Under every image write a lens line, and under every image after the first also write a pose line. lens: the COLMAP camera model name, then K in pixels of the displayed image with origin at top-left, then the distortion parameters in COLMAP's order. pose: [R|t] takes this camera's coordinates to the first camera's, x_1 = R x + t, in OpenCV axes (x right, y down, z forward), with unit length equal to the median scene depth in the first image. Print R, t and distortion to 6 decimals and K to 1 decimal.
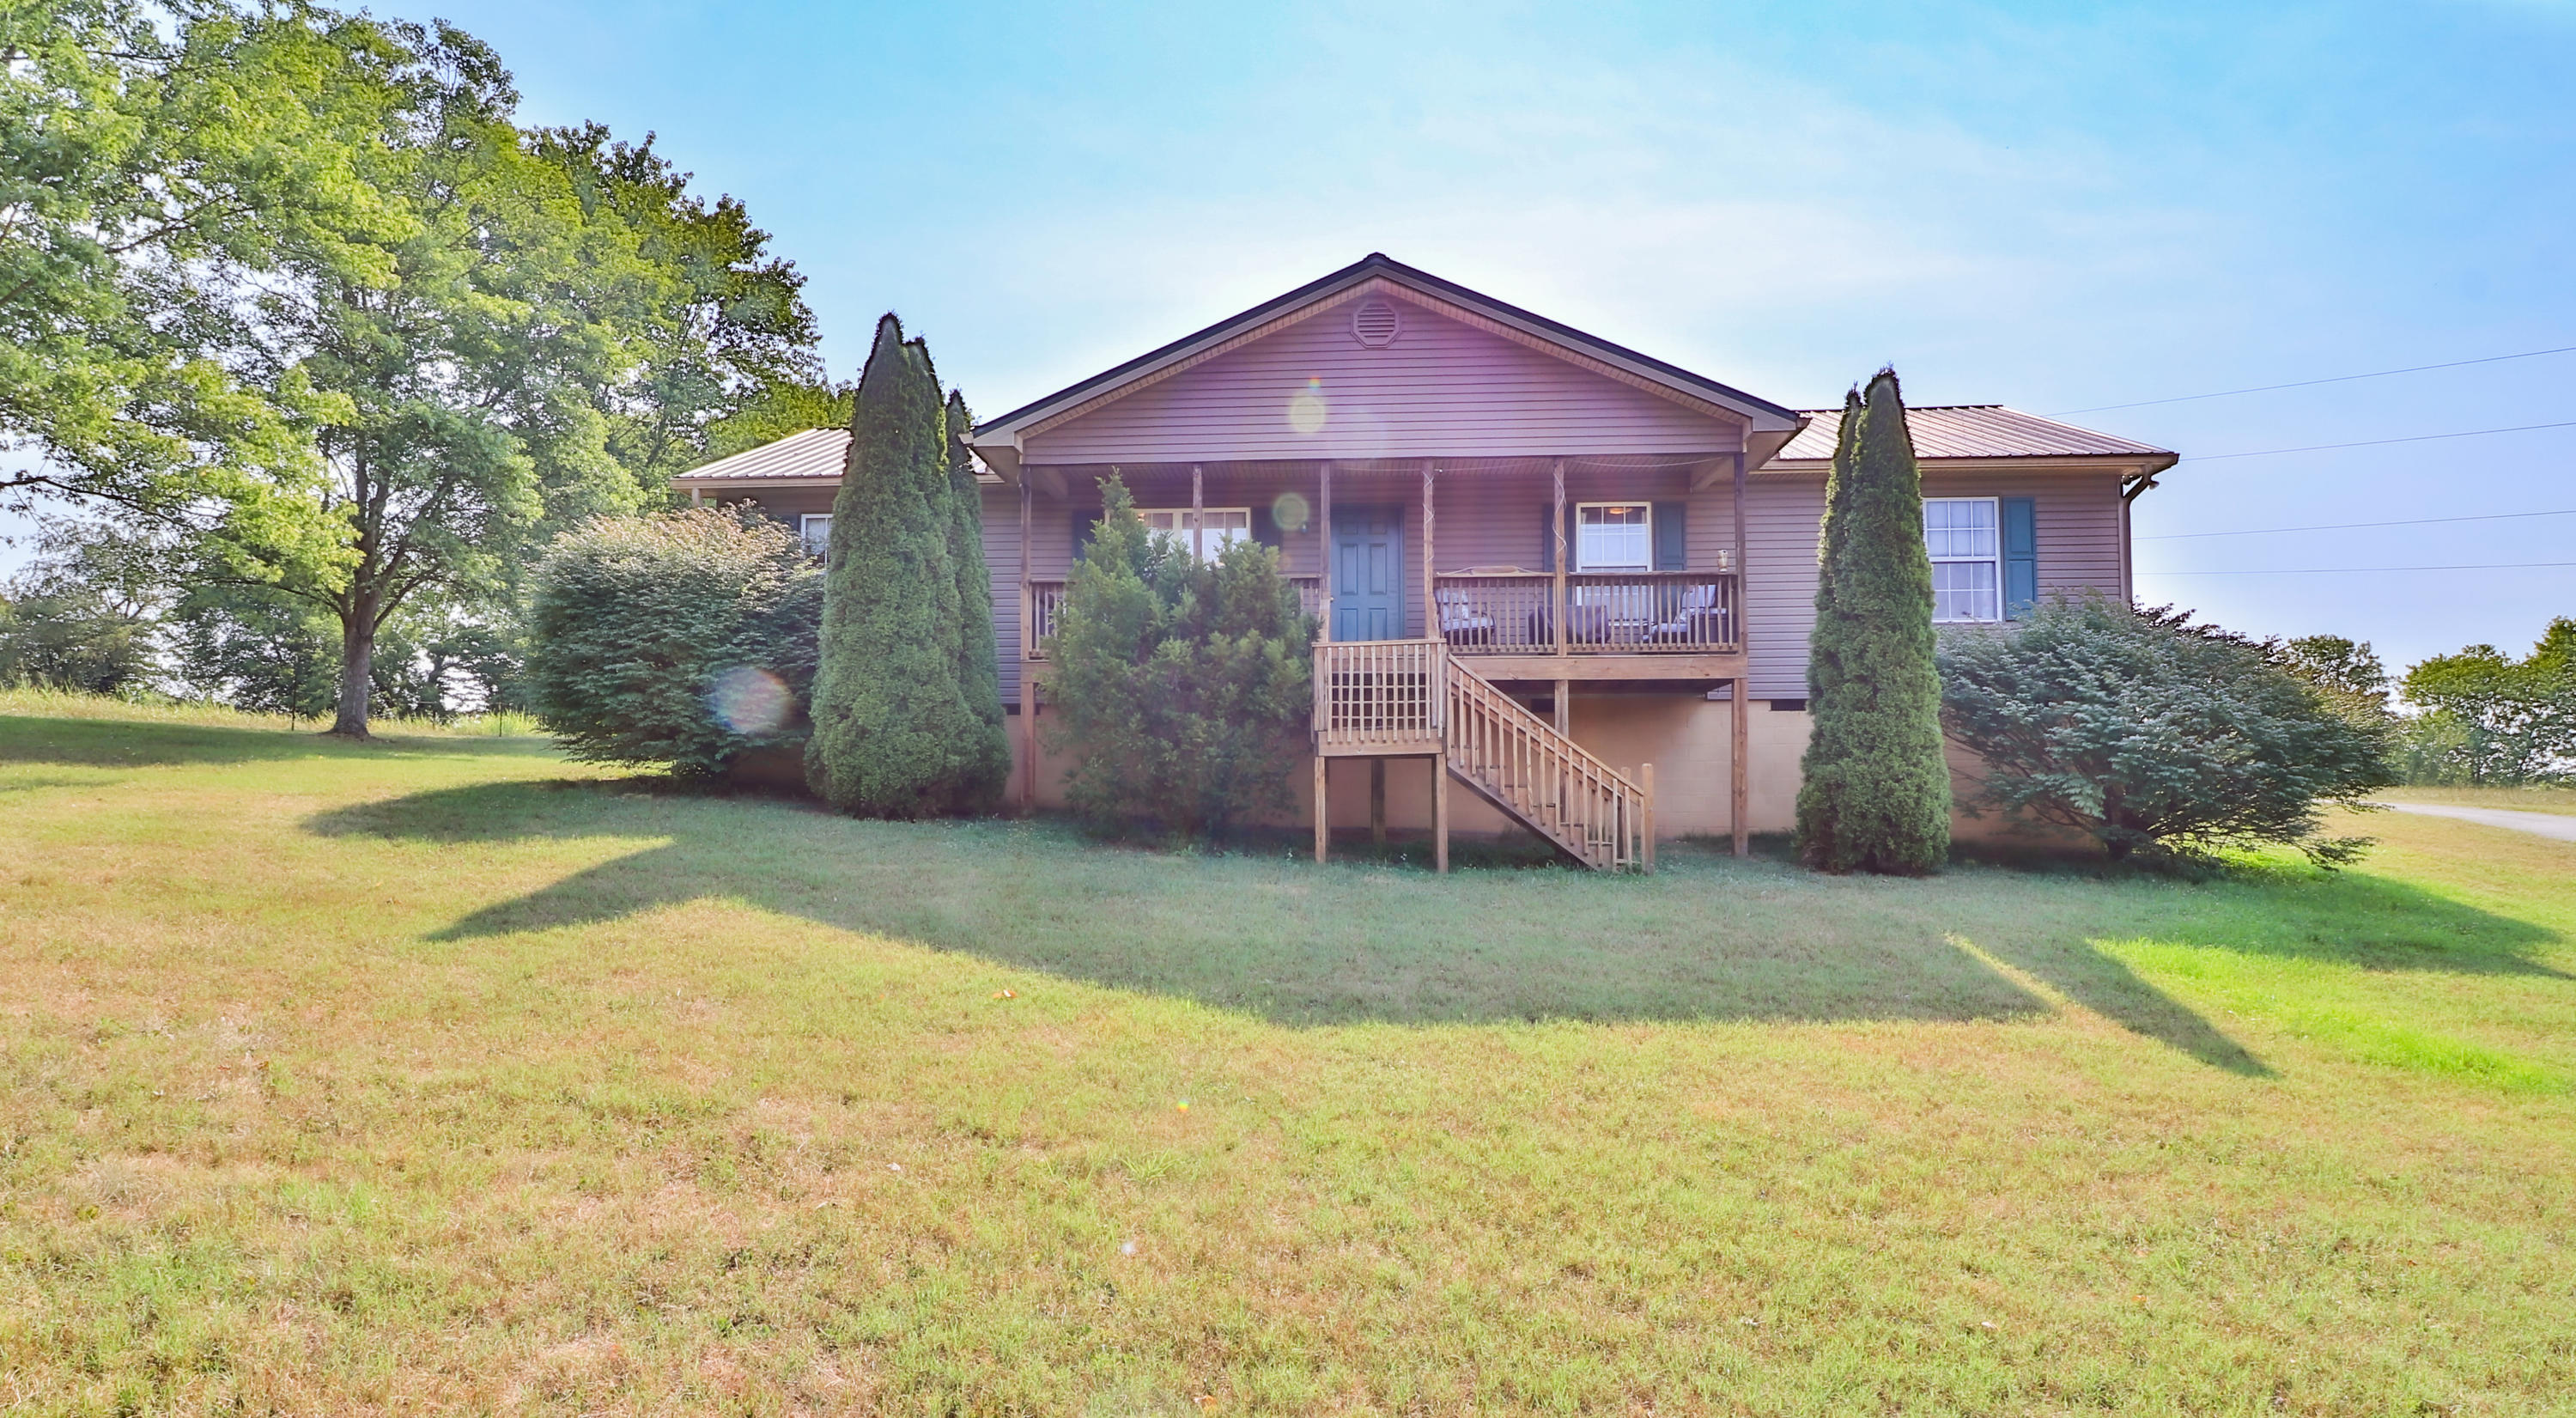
lens RADIAL K [[1342.1, 0, 1276.7], [0, 1342.1, 709.2], [0, 0, 1]] dist [0.004865, -0.006281]
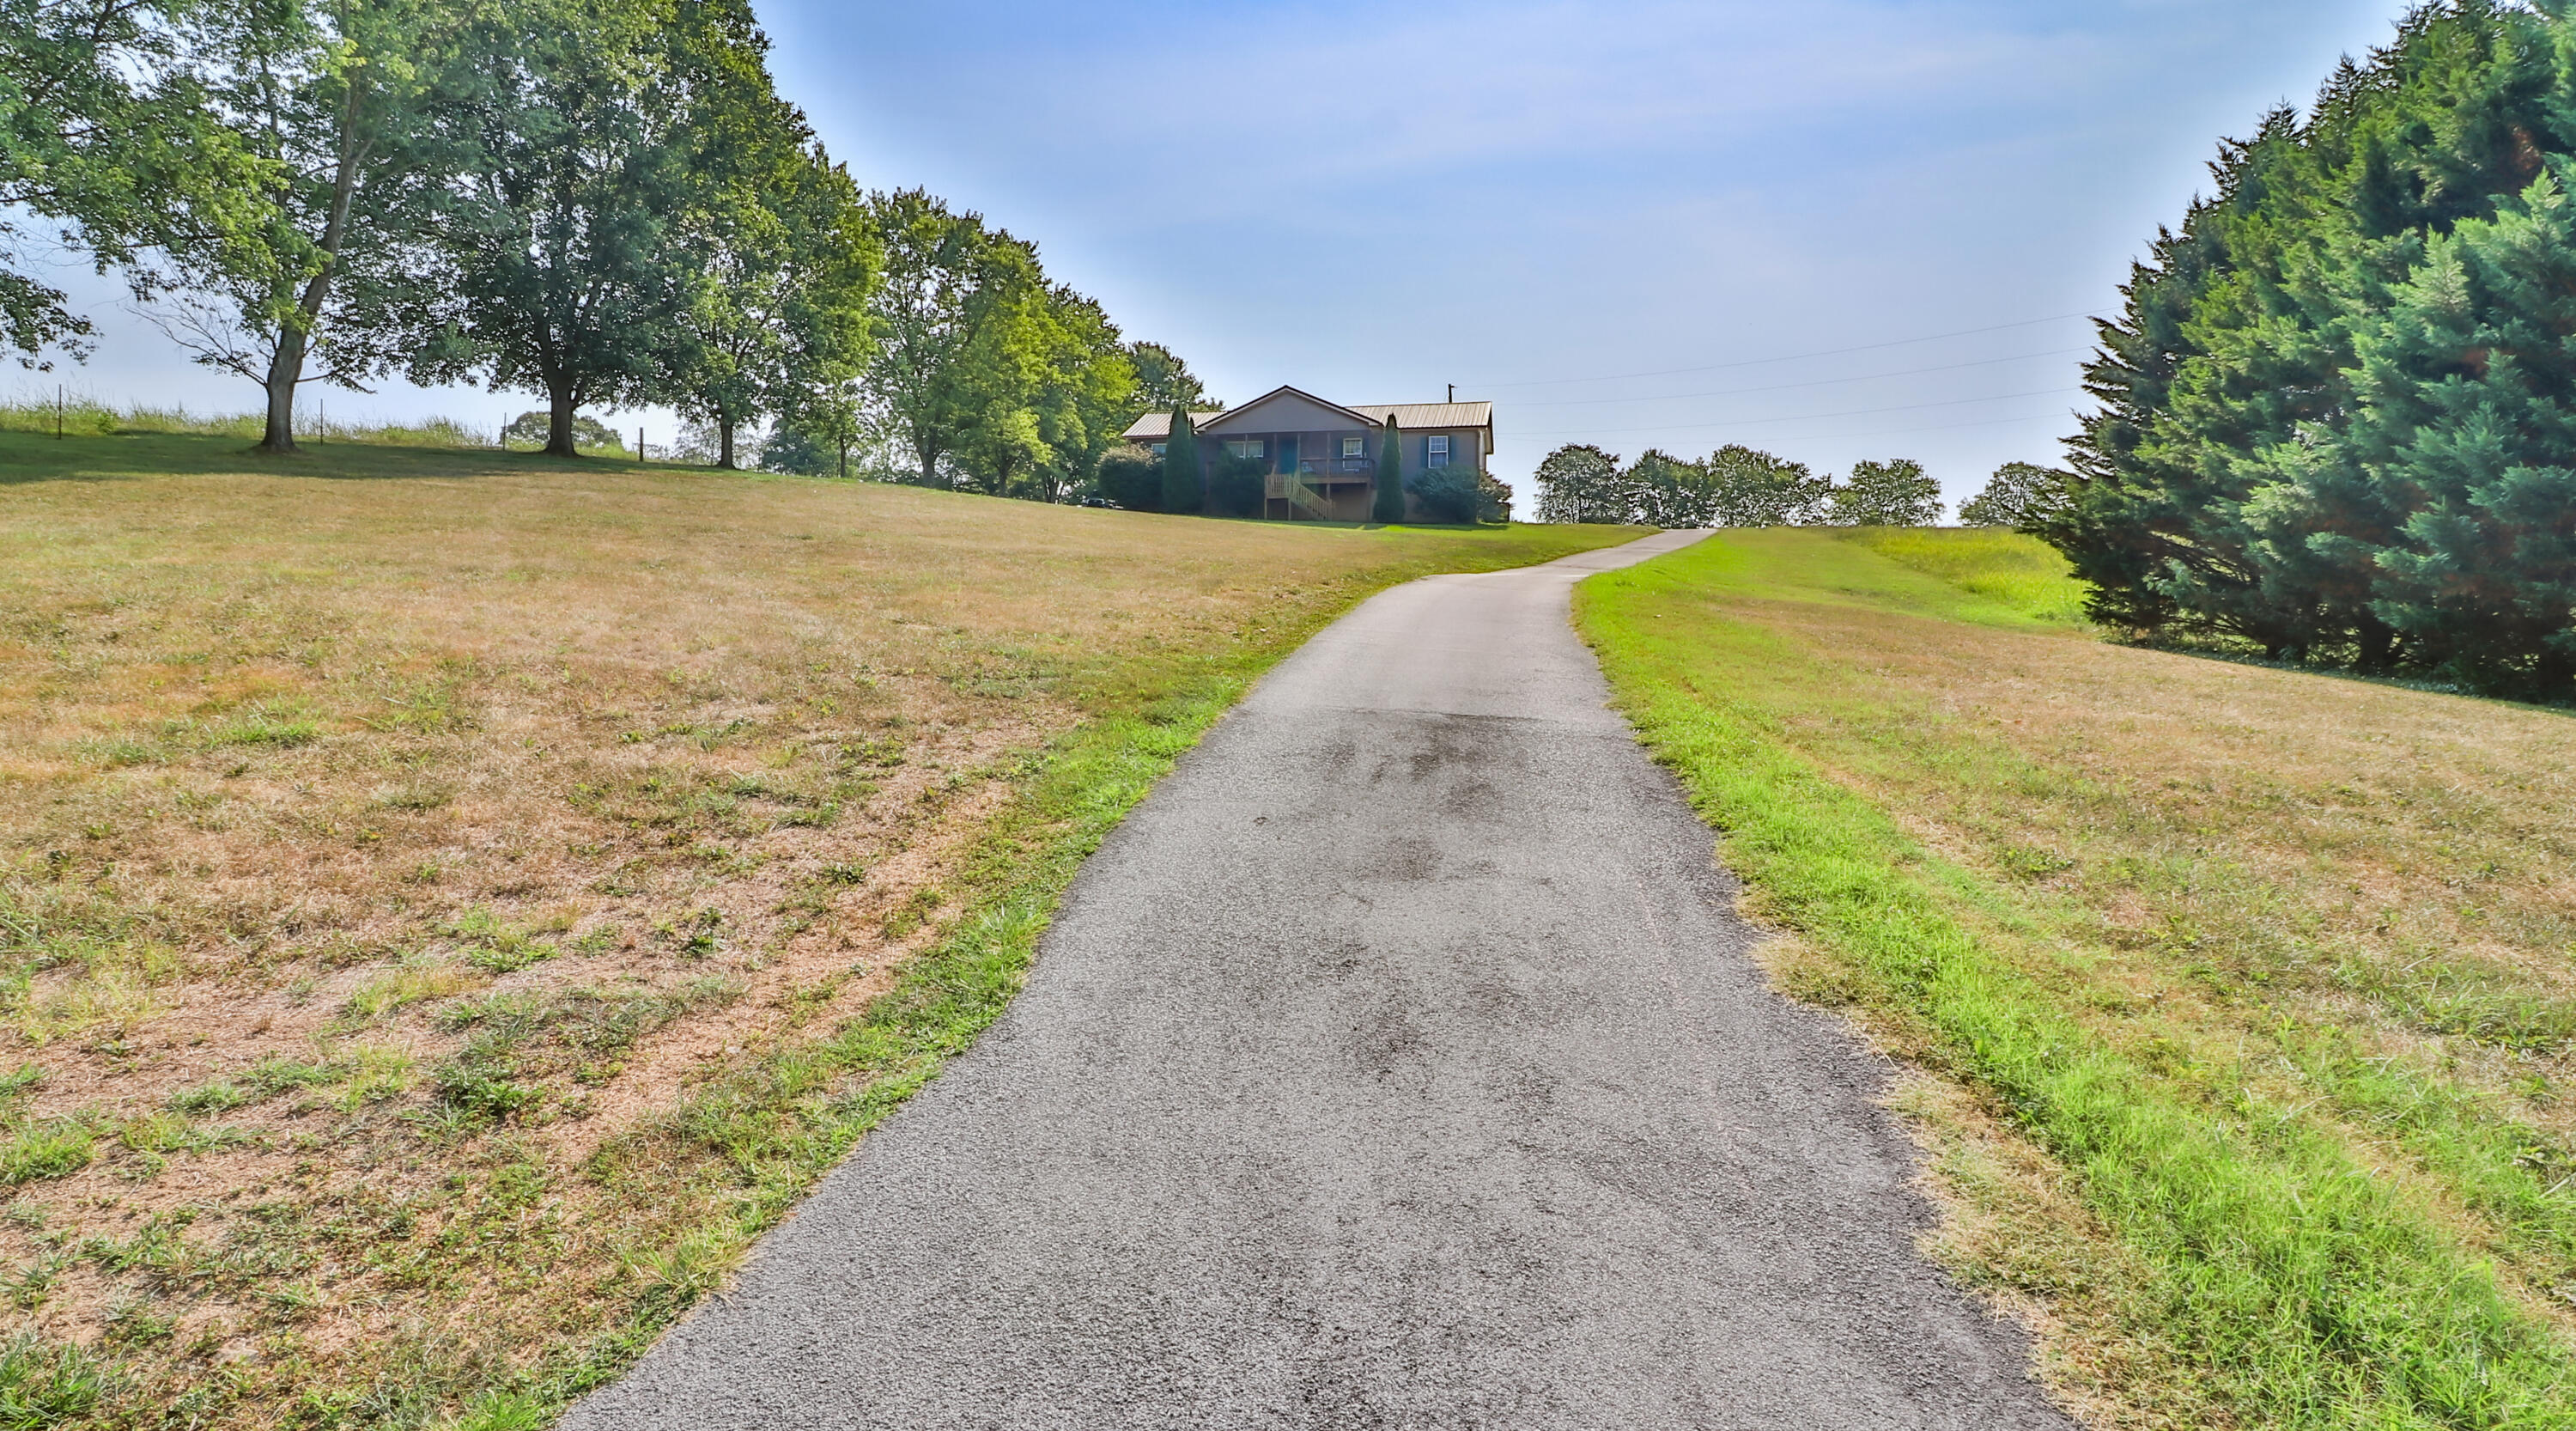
lens RADIAL K [[1342.2, 0, 1269.6], [0, 1342.2, 682.0], [0, 0, 1]] dist [0.004865, -0.006281]
pose [[0.989863, 0.010020, -0.141670, 0.665017], [0.004370, 0.994886, 0.100905, 0.186158], [0.141957, -0.100501, 0.984758, -3.488903]]
